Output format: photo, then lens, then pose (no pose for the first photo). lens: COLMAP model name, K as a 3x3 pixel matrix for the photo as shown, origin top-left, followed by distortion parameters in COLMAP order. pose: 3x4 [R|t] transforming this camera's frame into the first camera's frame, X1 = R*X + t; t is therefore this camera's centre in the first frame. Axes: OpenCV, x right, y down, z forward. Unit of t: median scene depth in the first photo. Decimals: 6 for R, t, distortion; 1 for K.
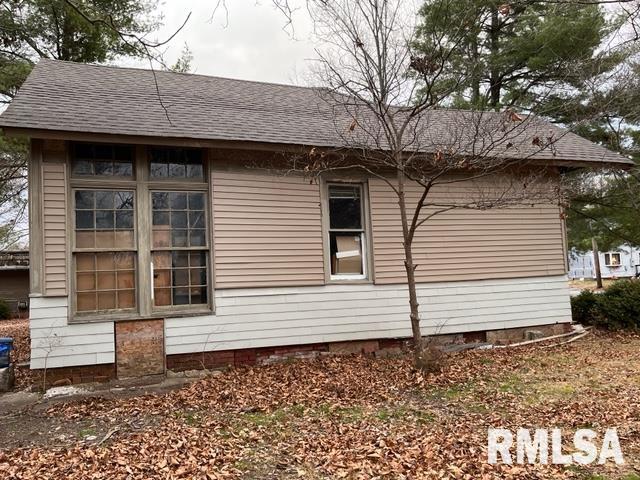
lens RADIAL K [[673.3, 0, 319.9], [0, 673.3, 237.2], [0, 0, 1]] dist [0.060415, 0.000000]
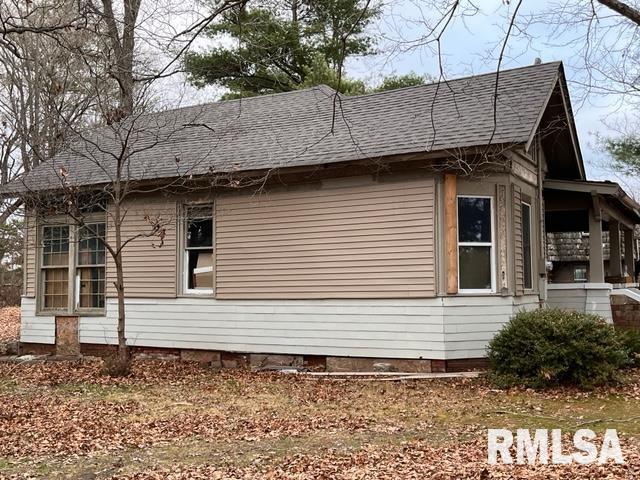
lens RADIAL K [[696.5, 0, 320.4], [0, 696.5, 242.9], [0, 0, 1]] dist [0.003508, 0.000000]
pose [[0.586499, -0.024149, -0.809590, 1.199097], [0.029254, 0.999535, -0.008622, -0.004271], [0.809422, -0.018628, 0.586932, 0.553041]]
